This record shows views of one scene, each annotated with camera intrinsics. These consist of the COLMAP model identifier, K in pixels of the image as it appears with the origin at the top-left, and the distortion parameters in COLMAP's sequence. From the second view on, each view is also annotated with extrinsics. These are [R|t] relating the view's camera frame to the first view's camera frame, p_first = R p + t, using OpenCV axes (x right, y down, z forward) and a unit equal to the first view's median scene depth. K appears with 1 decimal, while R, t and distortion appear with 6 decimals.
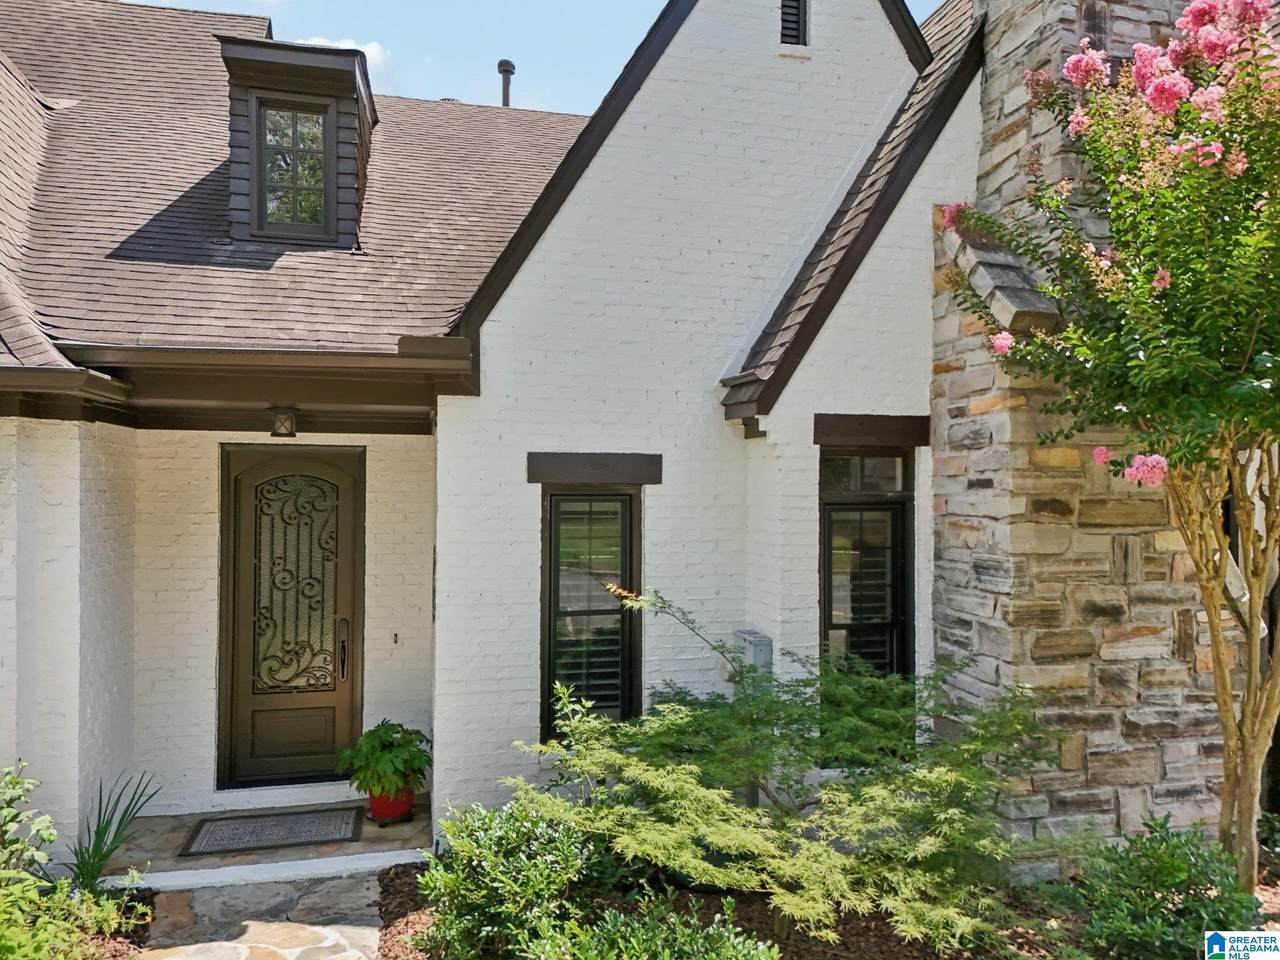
lens RADIAL K [[894.8, 0, 640.1], [0, 894.8, 480.3], [0, 0, 1]] dist [-0.002126, -0.000100]
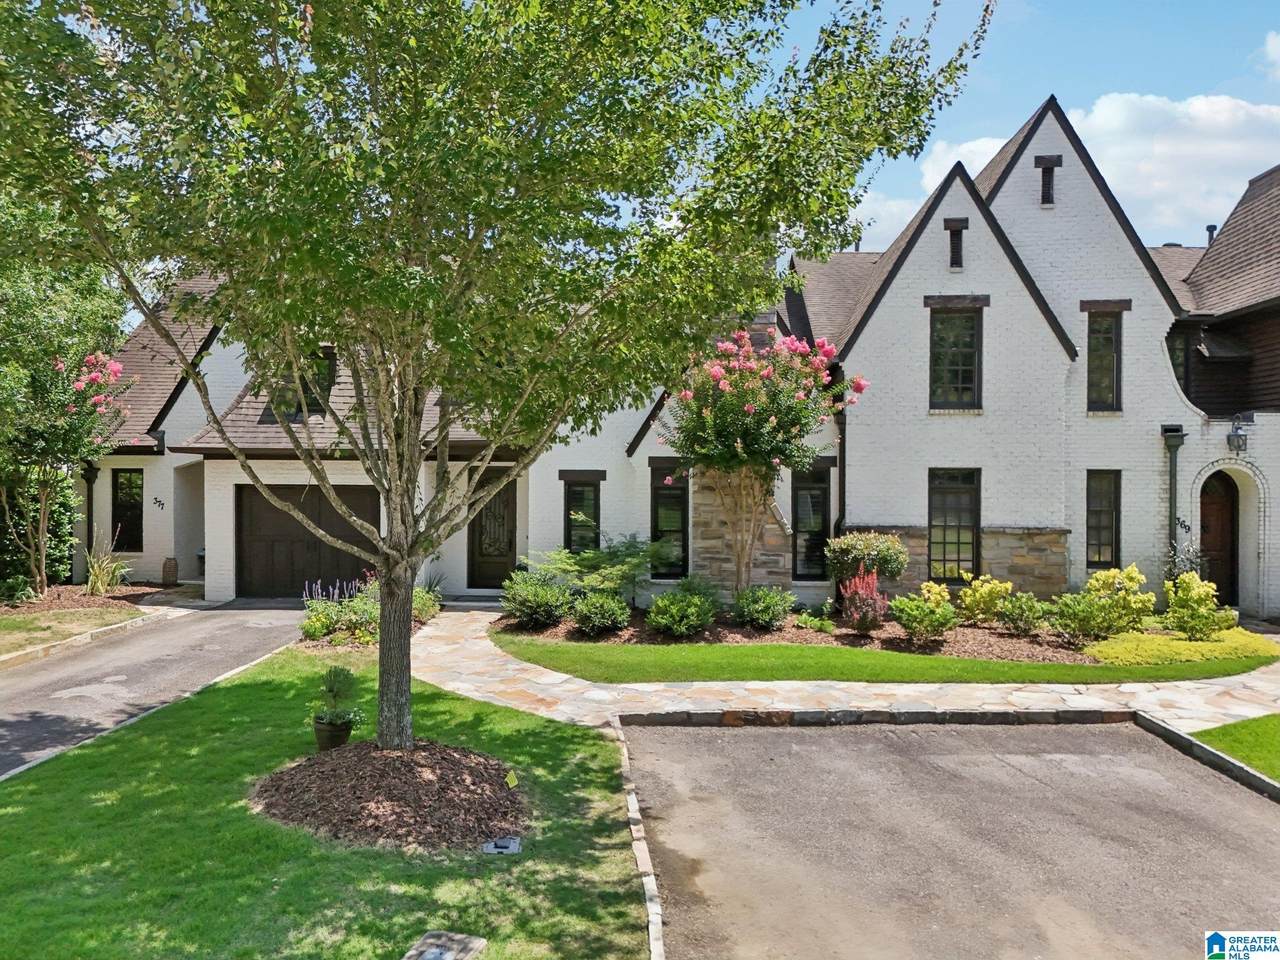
lens RADIAL K [[894.8, 0, 640.8], [0, 894.8, 479.7], [0, 0, 1]] dist [-0.002126, -0.000100]
pose [[0.957422, 0.002335, -0.288683, 1.009504], [0.000135, 0.999964, 0.008538, -0.023779], [0.288693, -0.008213, 0.957387, -1.792116]]
